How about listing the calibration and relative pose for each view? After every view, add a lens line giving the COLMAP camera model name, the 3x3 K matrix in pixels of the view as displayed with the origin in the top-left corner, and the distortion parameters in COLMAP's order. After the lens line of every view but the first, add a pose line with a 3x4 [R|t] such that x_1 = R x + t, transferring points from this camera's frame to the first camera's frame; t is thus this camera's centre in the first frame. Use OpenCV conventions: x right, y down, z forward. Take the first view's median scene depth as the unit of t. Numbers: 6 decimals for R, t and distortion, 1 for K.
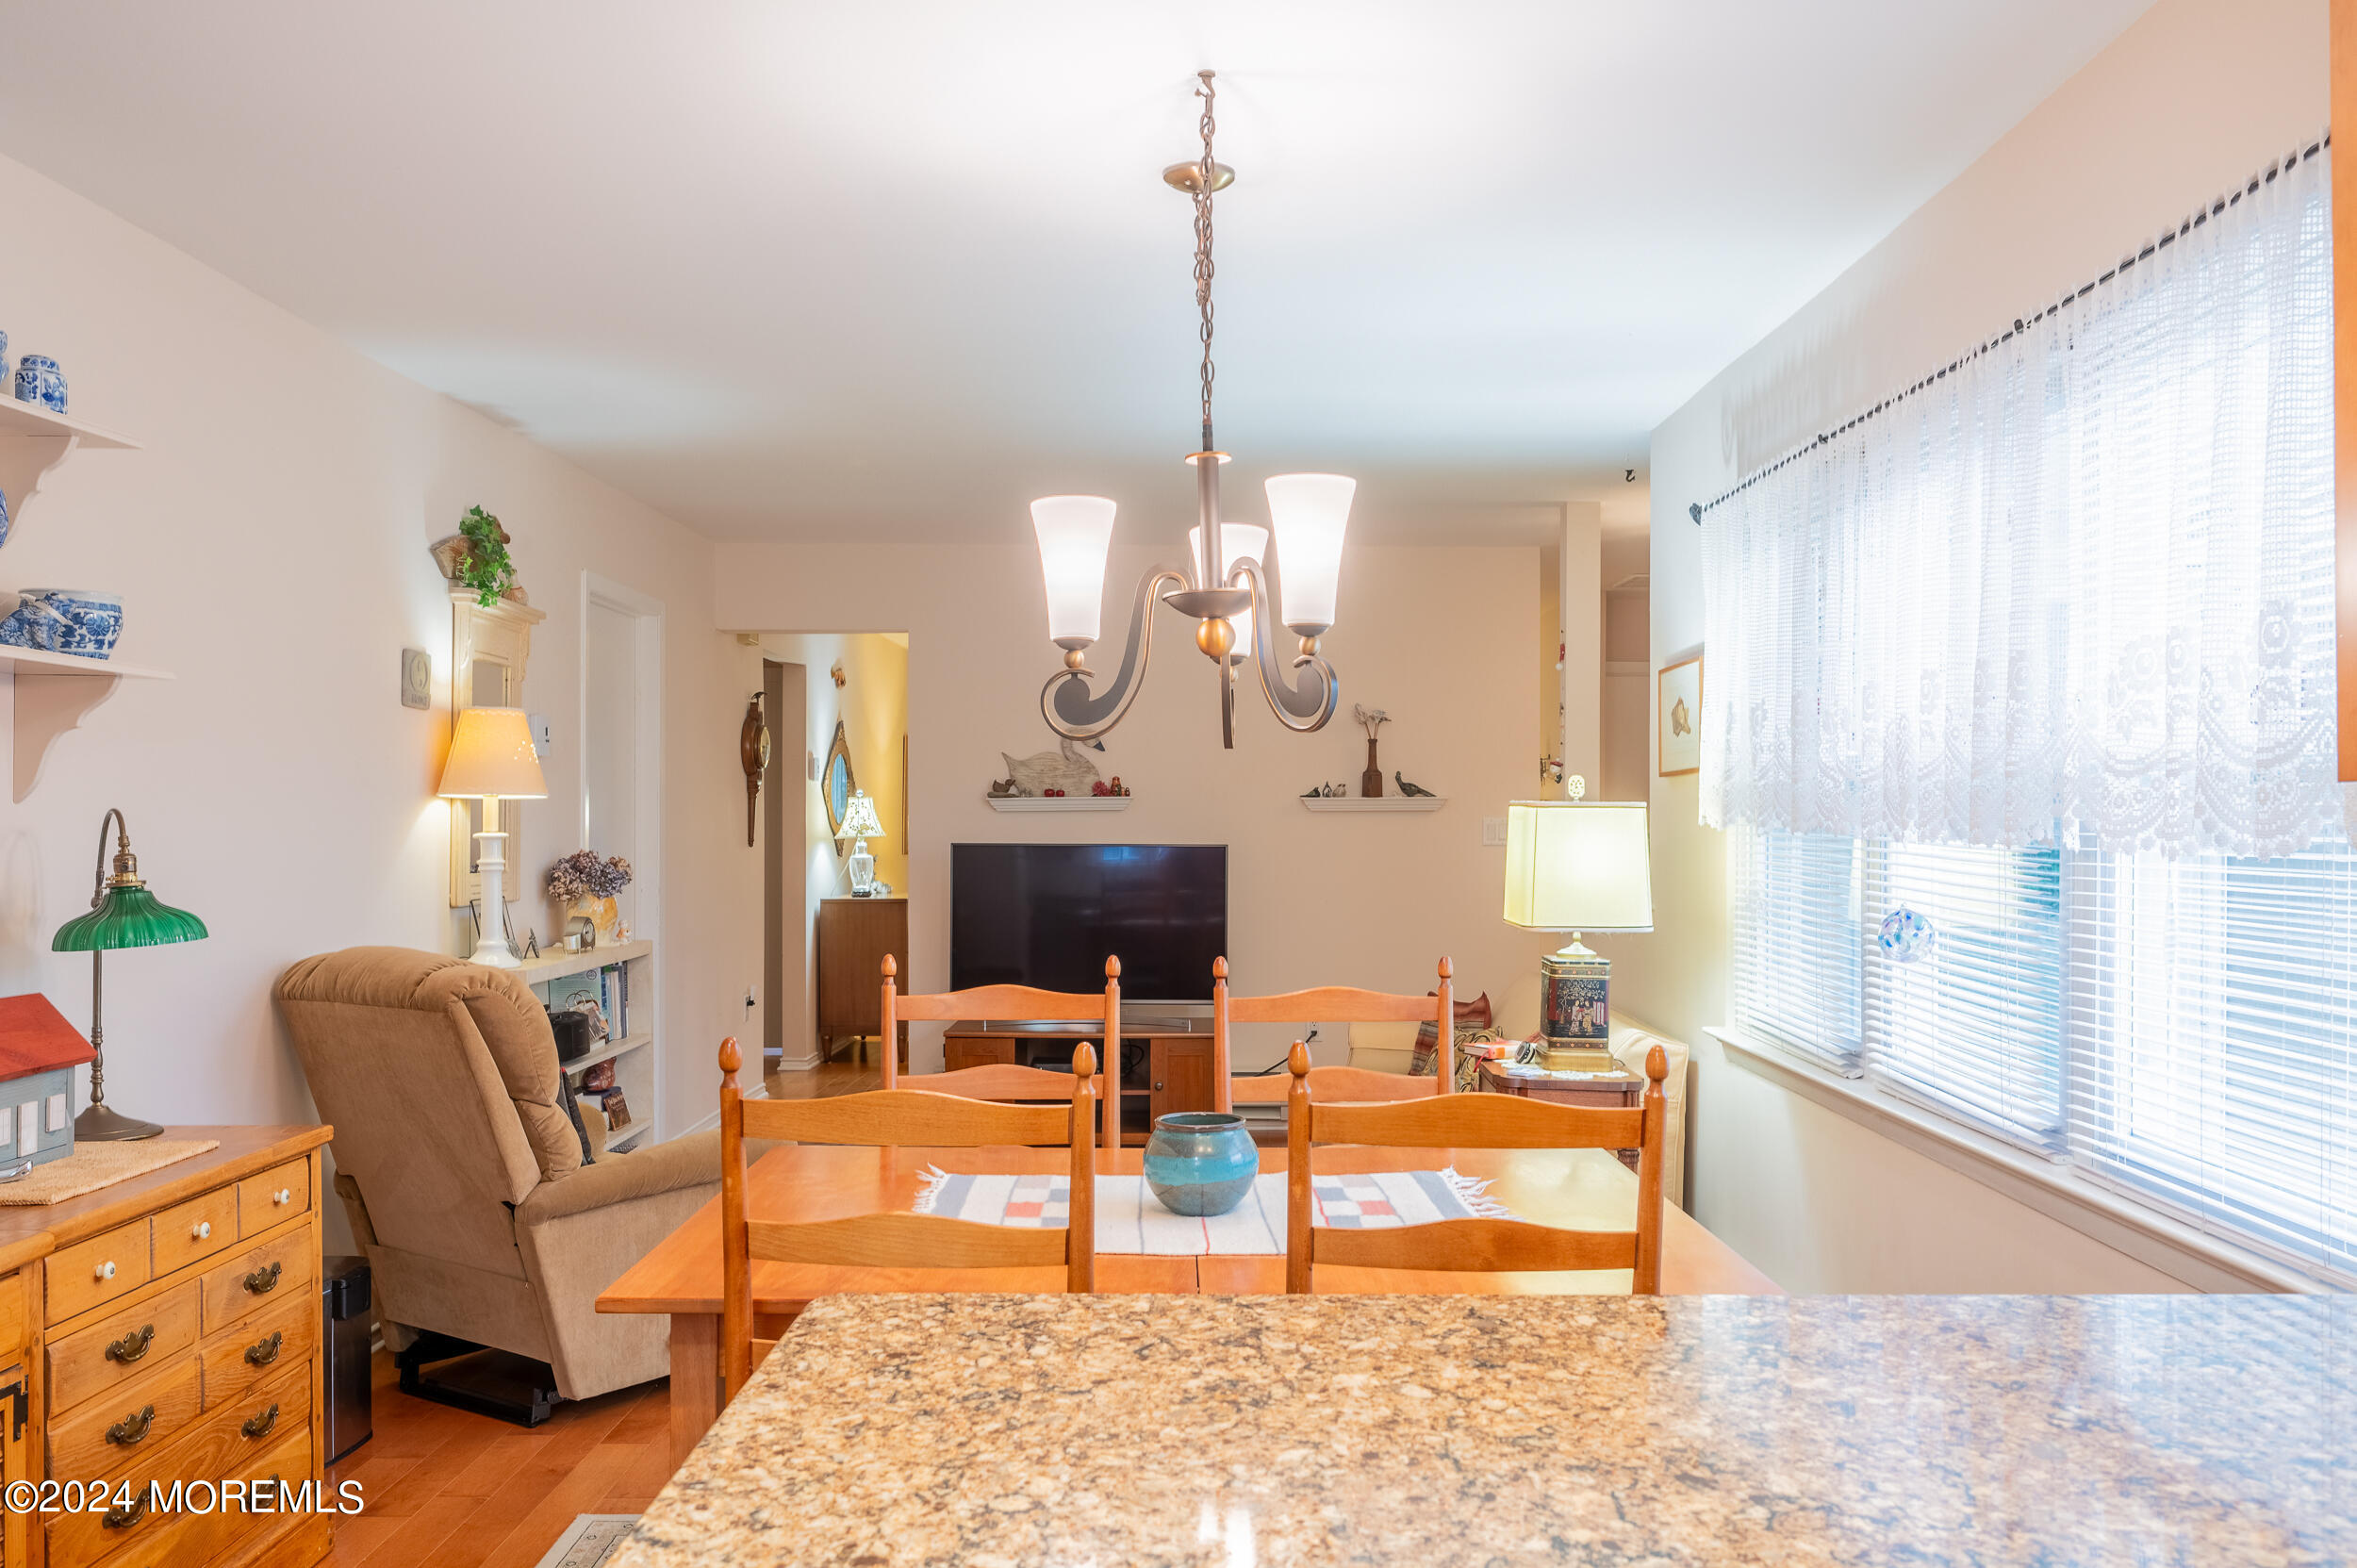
lens RADIAL K [[1798.9, 0, 1212.3], [0, 1798.9, 805.4], [0, 0, 1]] dist [0.005663, -0.000249]
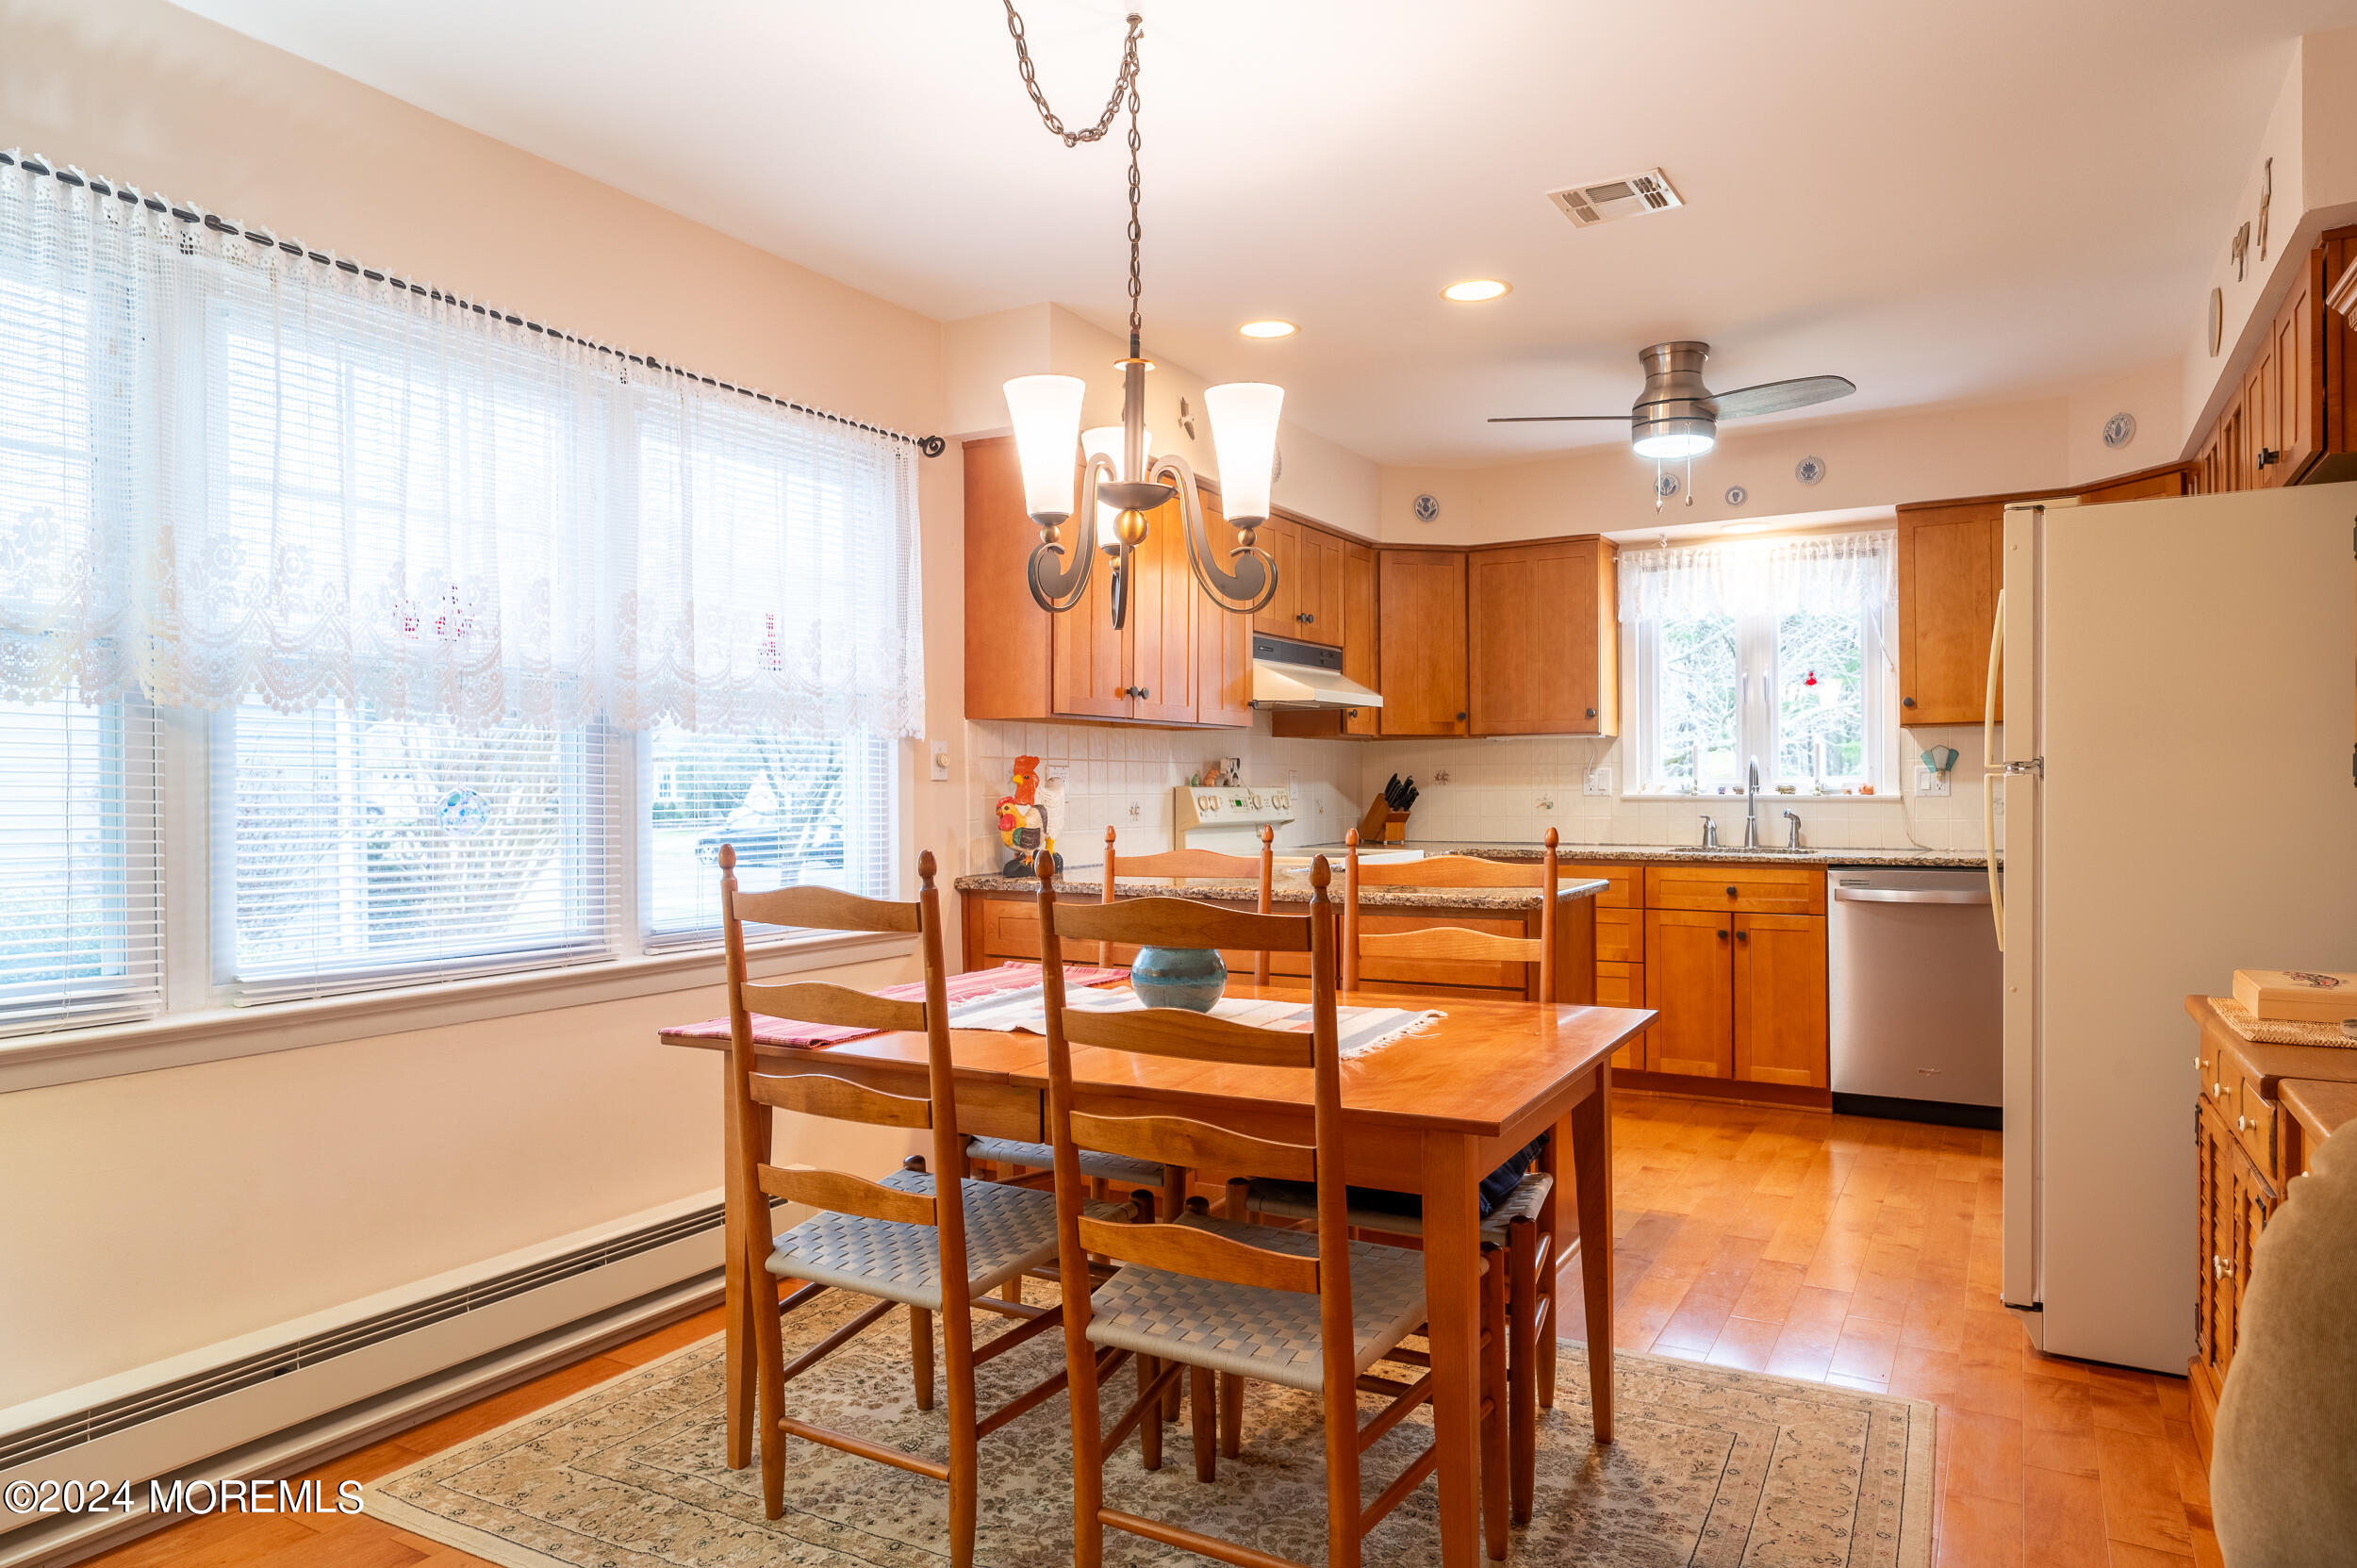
lens RADIAL K [[1465.1, 0, 1178.5], [0, 1465.1, 784.0], [0, 0, 1]] dist [0.001201, 0.000517]
pose [[-0.865160, 0.005436, 0.501467, -0.483600], [0.004448, 0.999985, -0.003167, 0.069623], [-0.501477, -0.000509, -0.865171, 1.793928]]
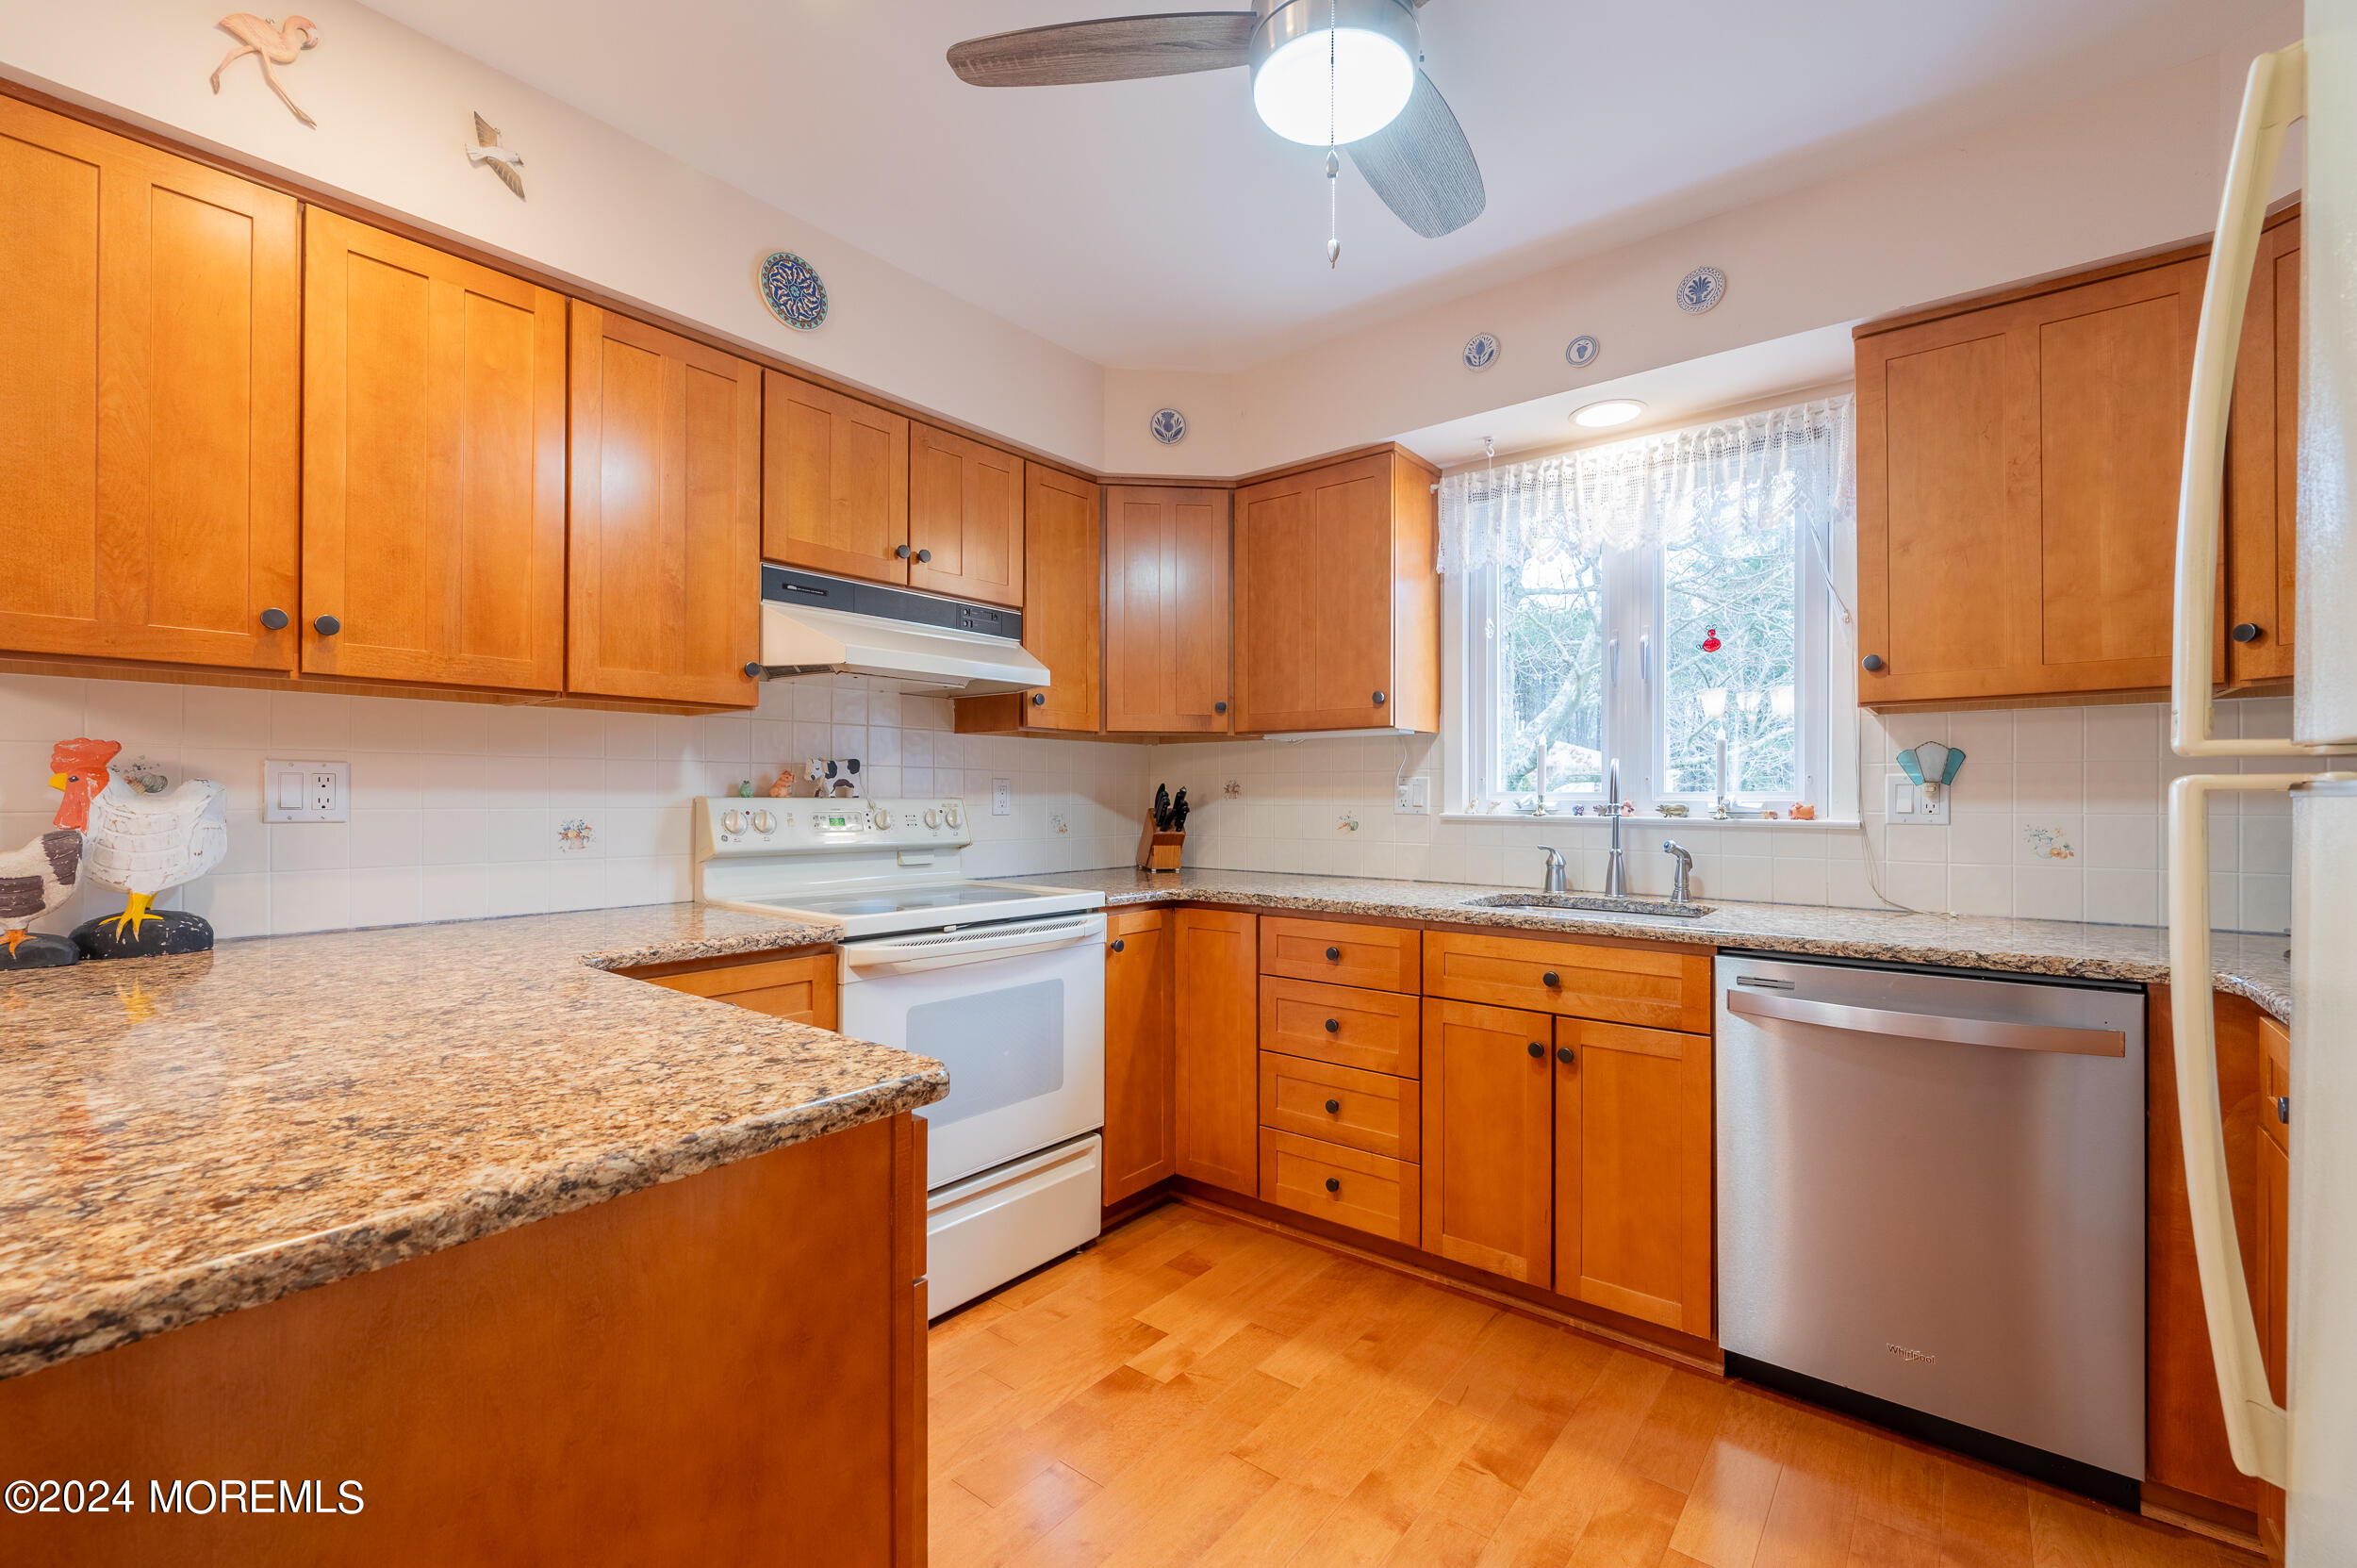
lens RADIAL K [[988.0, 0, 1181.7], [0, 988.0, 791.1], [0, 0, 1]] dist [-0.000800, -0.000046]
pose [[-0.777996, 0.000670, 0.628269, -0.410470], [-0.004758, 0.999964, -0.006958, 0.064991], [-0.628251, -0.008403, -0.777965, 0.566337]]
